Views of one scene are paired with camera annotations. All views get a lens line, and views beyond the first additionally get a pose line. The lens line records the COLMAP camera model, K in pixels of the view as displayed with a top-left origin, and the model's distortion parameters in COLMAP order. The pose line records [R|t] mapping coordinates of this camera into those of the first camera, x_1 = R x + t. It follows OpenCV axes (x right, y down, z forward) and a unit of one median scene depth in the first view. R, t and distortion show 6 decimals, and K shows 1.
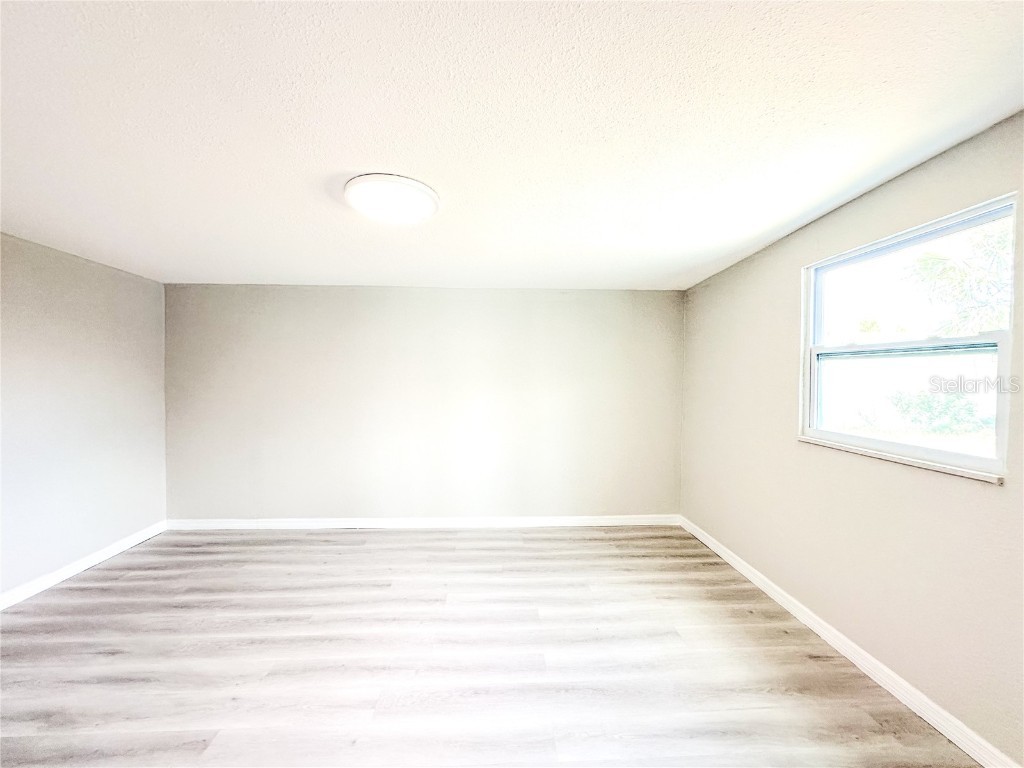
lens RADIAL K [[418.8, 0, 509.1], [0, 418.8, 382.2], [0, 0, 1]] dist [-0.000106, 0.000042]
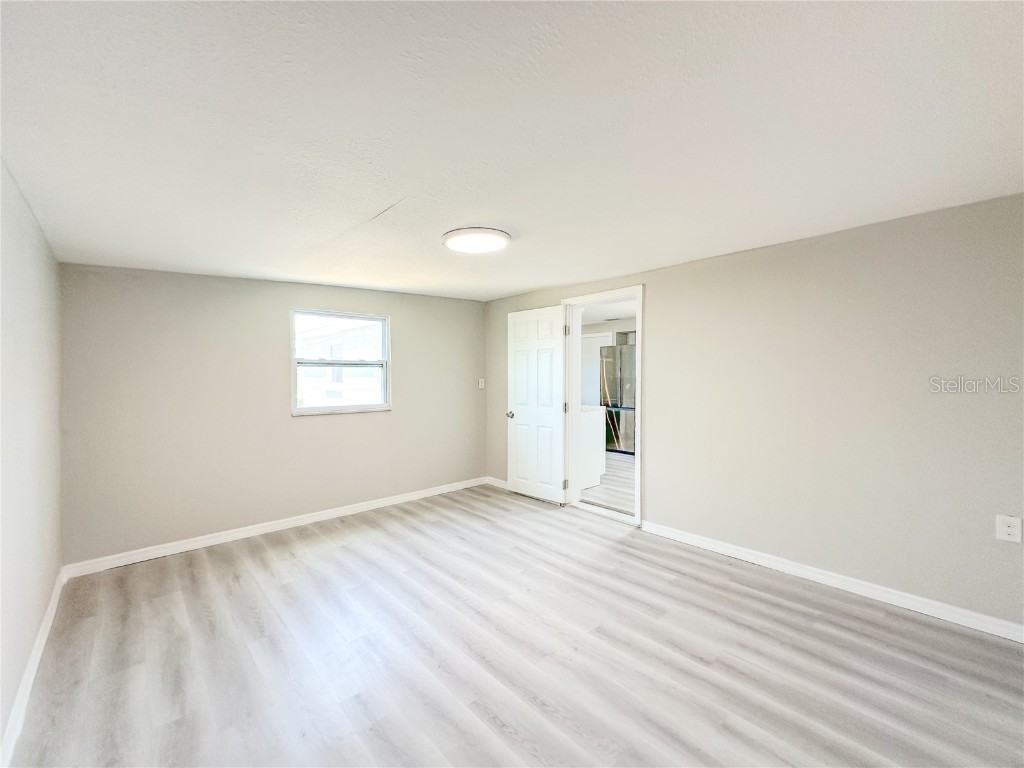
lens RADIAL K [[429.8, 0, 517.9], [0, 429.8, 391.6], [0, 0, 1]] dist [-0.001024, -0.000062]
pose [[-0.654744, -0.021010, 0.755558, -1.120211], [0.023010, 0.998596, 0.047708, -0.012450], [-0.755500, 0.048622, -0.653342, 1.455791]]
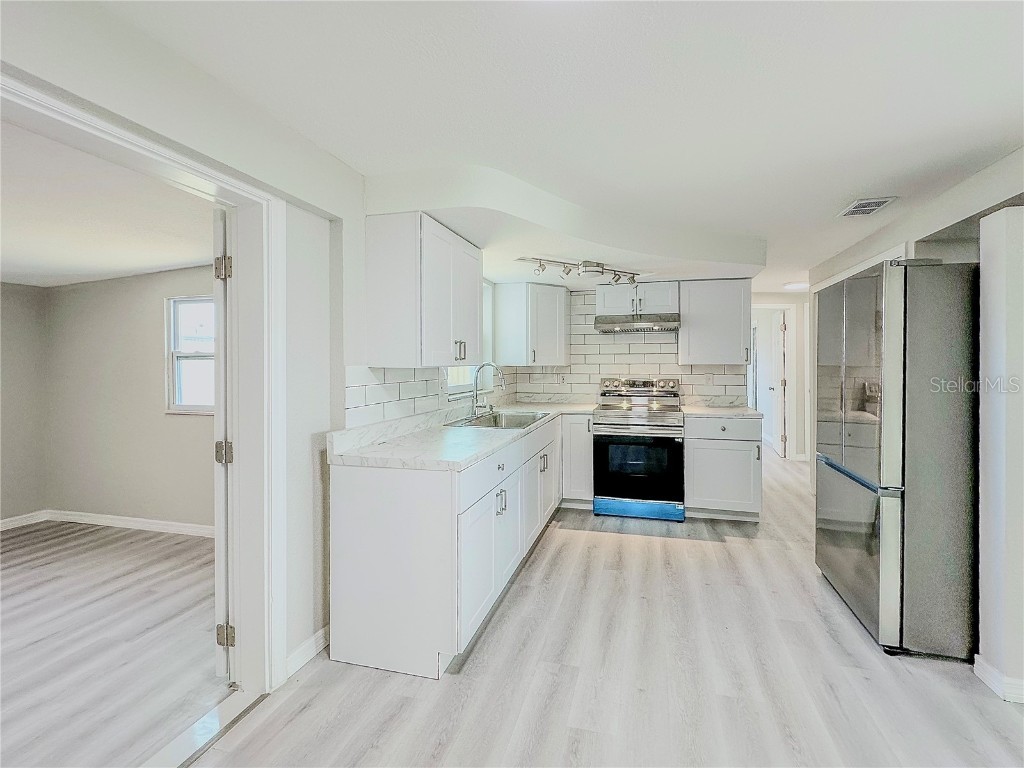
lens RADIAL K [[435.2, 0, 565.8], [0, 435.2, 365.2], [0, 0, 1]] dist [-0.004265, -0.000979]
pose [[0.263042, -0.015766, 0.964656, -0.432241], [0.026688, 0.999603, 0.009060, -0.009986], [-0.964415, 0.023361, 0.263358, -0.807196]]
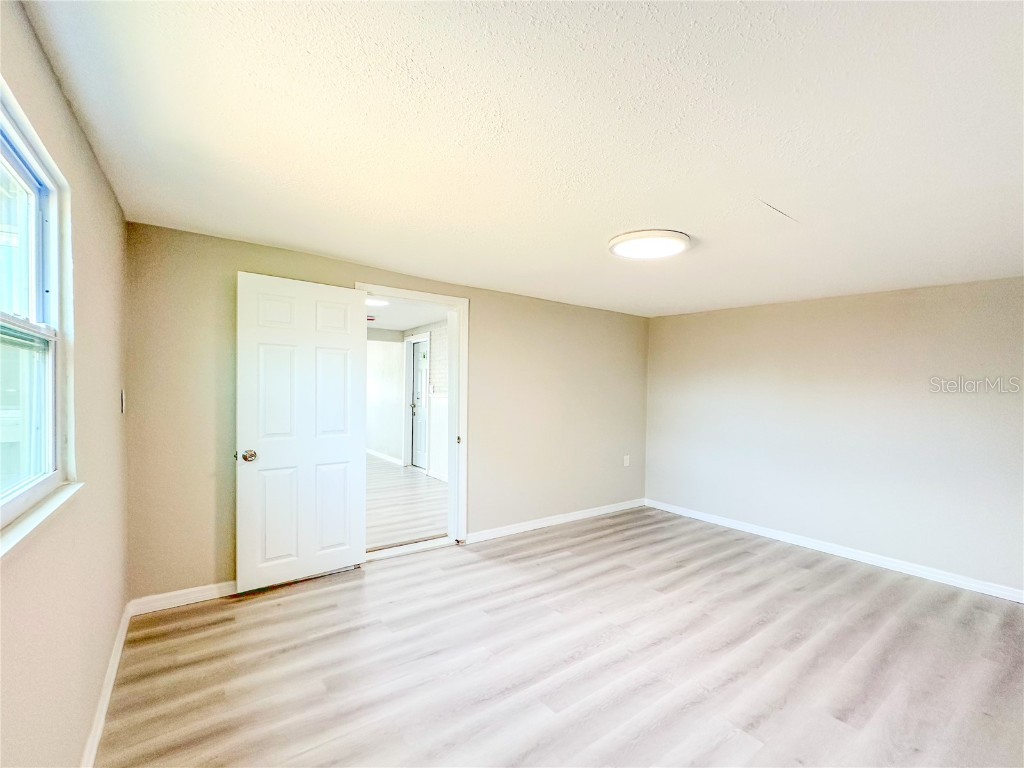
lens RADIAL K [[429.8, 0, 517.9], [0, 429.8, 391.6], [0, 0, 1]] dist [-0.001024, -0.000062]
pose [[-0.821800, -0.012747, -0.569634, 0.574656], [-0.028390, 0.999424, 0.018593, -0.005648], [0.569069, 0.031452, -0.821688, 1.474595]]
